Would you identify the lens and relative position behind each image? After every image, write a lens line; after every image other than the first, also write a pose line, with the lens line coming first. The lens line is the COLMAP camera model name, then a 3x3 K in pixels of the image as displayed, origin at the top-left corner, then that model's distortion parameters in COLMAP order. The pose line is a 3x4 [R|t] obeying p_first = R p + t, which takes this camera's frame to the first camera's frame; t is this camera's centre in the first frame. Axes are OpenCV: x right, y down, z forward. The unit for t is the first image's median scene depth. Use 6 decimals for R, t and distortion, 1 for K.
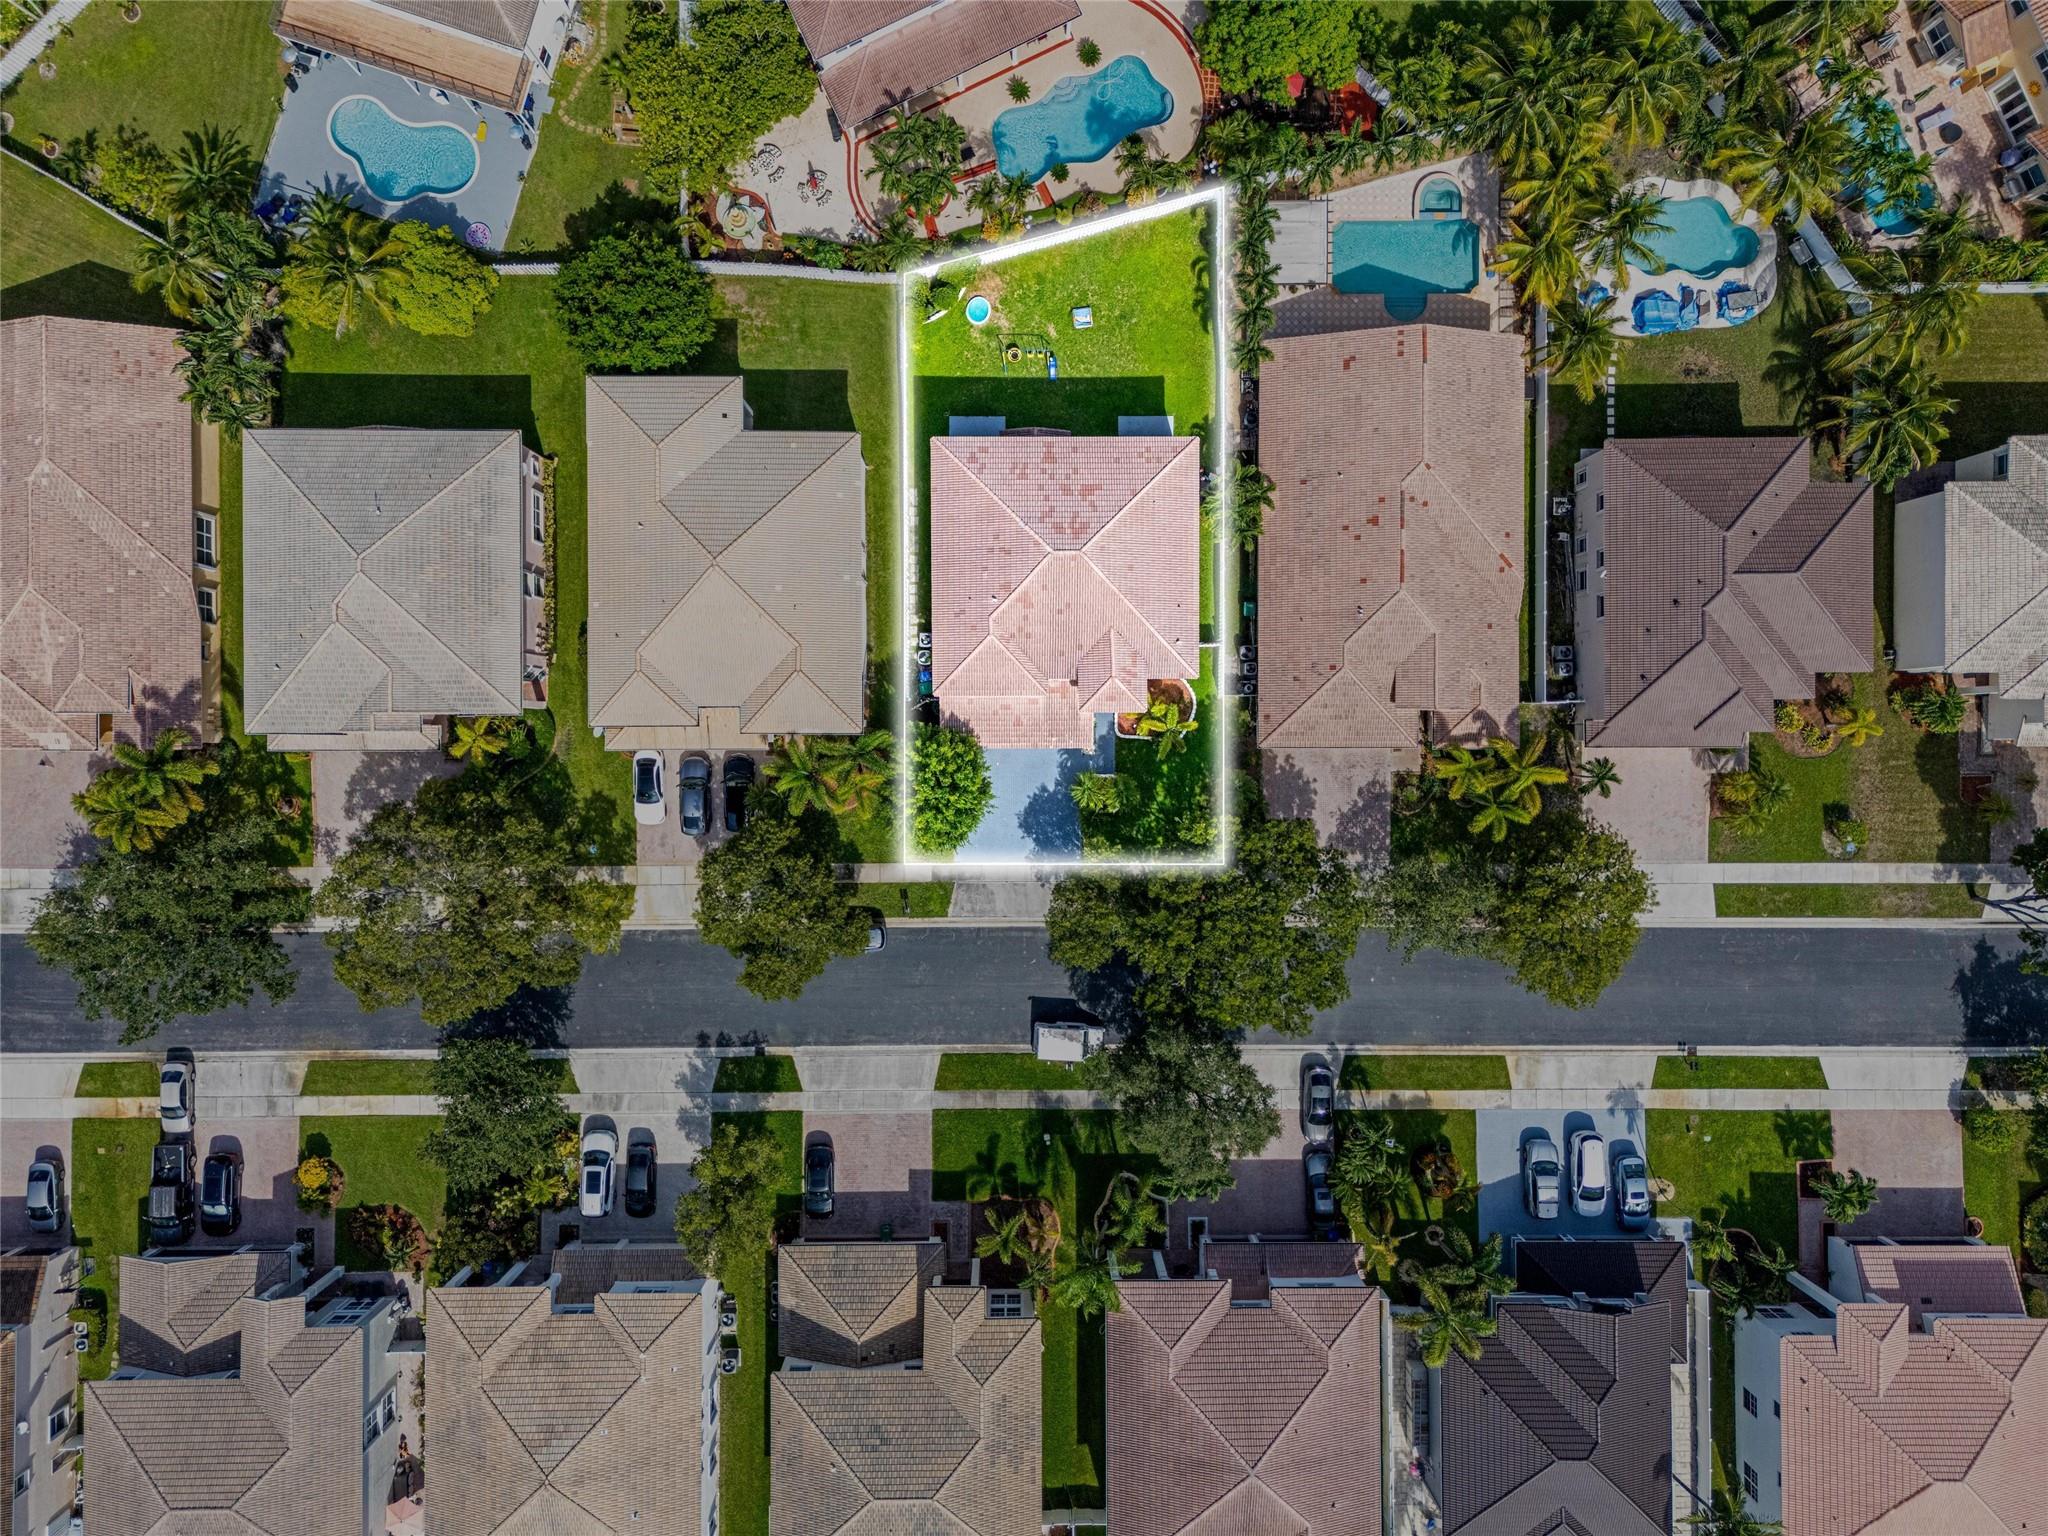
lens RADIAL K [[1502.8, 0, 1031.3], [0, 1502.8, 763.9], [0, 0, 1]] dist [0.064175, -0.052988]
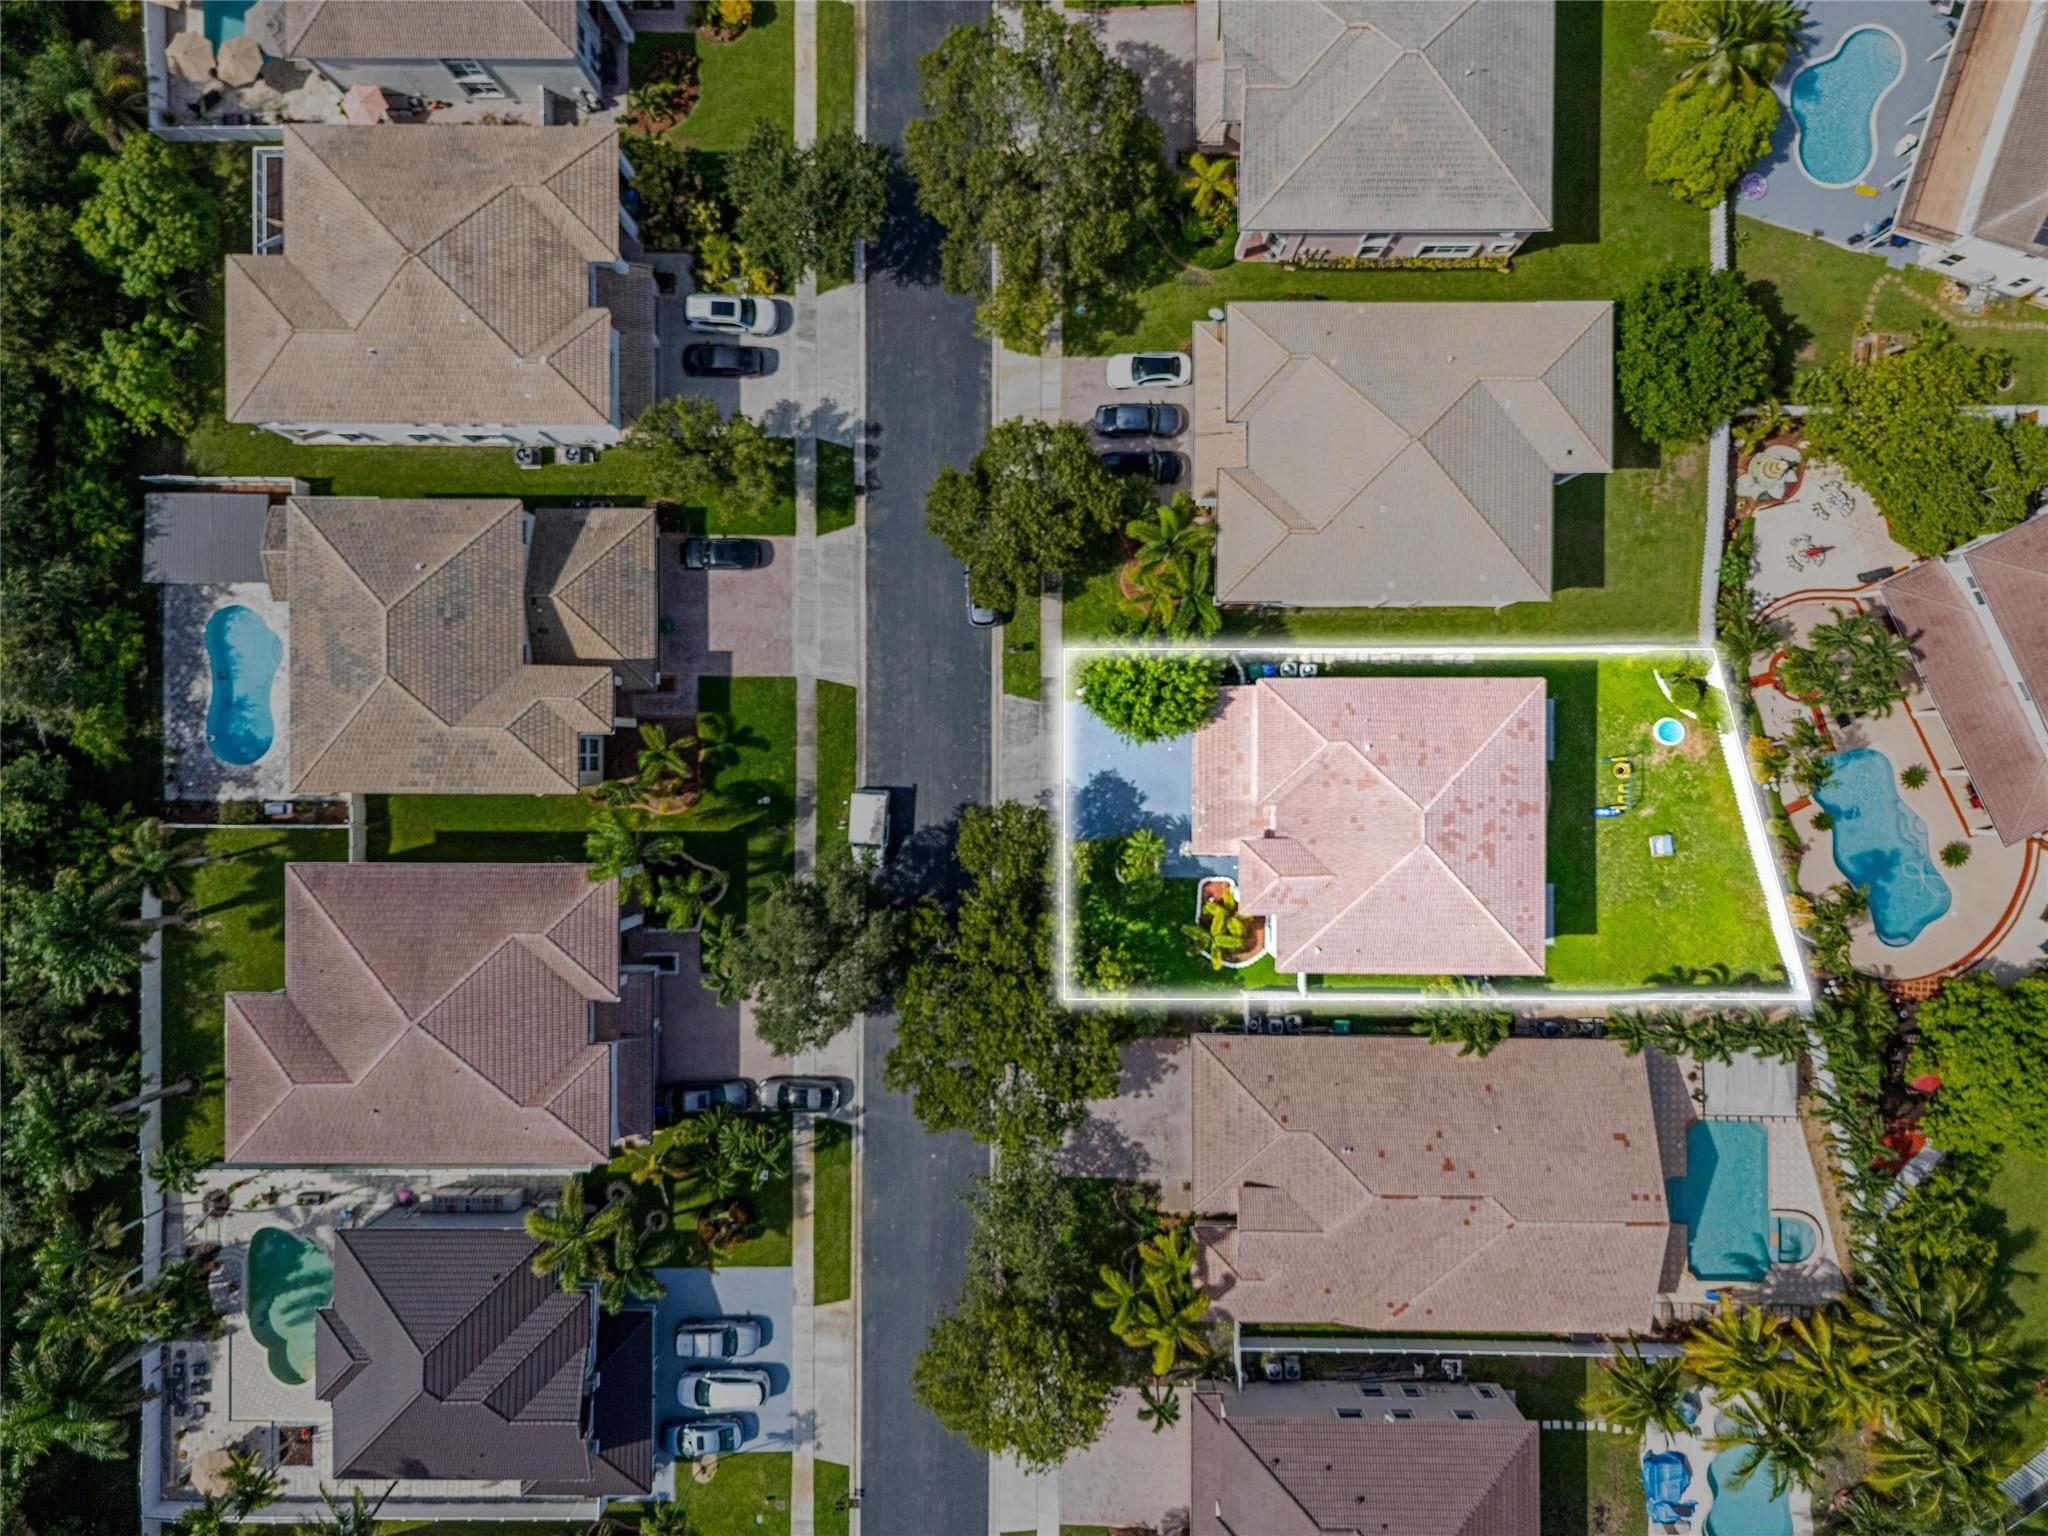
lens RADIAL K [[1521.4, 0, 1024.0], [0, 1521.4, 768.0], [0, 0, 1]] dist [0.039267, -0.013332]
pose [[-0.006458, 0.999954, -0.007146, -0.003797], [-0.999942, -0.006396, 0.008650, 0.082995], [0.008604, 0.007202, 0.999937, 0.072162]]
